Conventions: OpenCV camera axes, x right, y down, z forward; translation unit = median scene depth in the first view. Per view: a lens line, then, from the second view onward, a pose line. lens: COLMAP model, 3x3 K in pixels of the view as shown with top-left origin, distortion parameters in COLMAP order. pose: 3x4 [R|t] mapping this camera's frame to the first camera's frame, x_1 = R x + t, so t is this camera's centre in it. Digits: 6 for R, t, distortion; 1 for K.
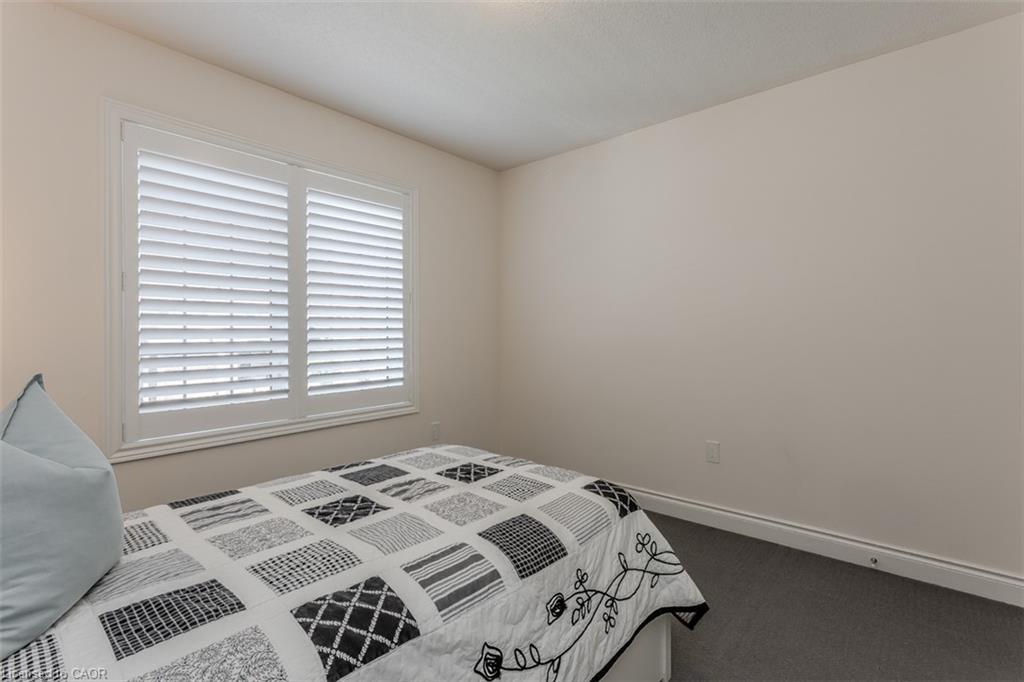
lens RADIAL K [[459.1, 0, 514.2], [0, 459.1, 336.5], [0, 0, 1]] dist [-0.012360, -0.000013]
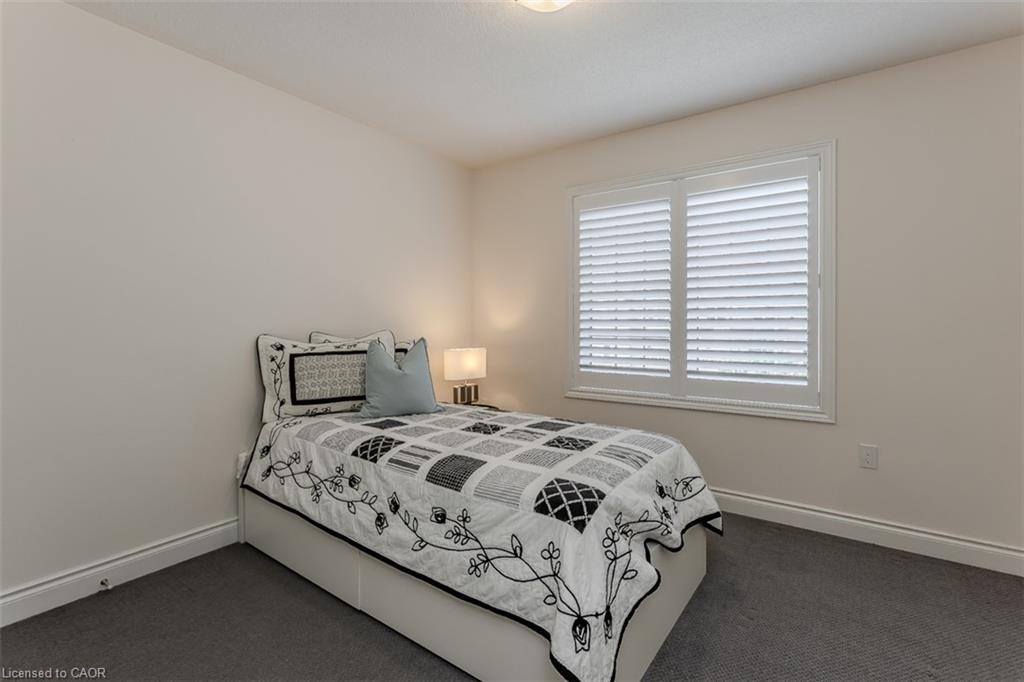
lens RADIAL K [[459.1, 0, 514.9], [0, 459.1, 337.5], [0, 0, 1]] dist [-0.012360, -0.000013]
pose [[0.118451, 0.038727, -0.992204, 0.714398], [-0.012398, 0.999219, 0.037520, -0.010197], [0.992883, 0.007857, 0.118838, 0.498216]]
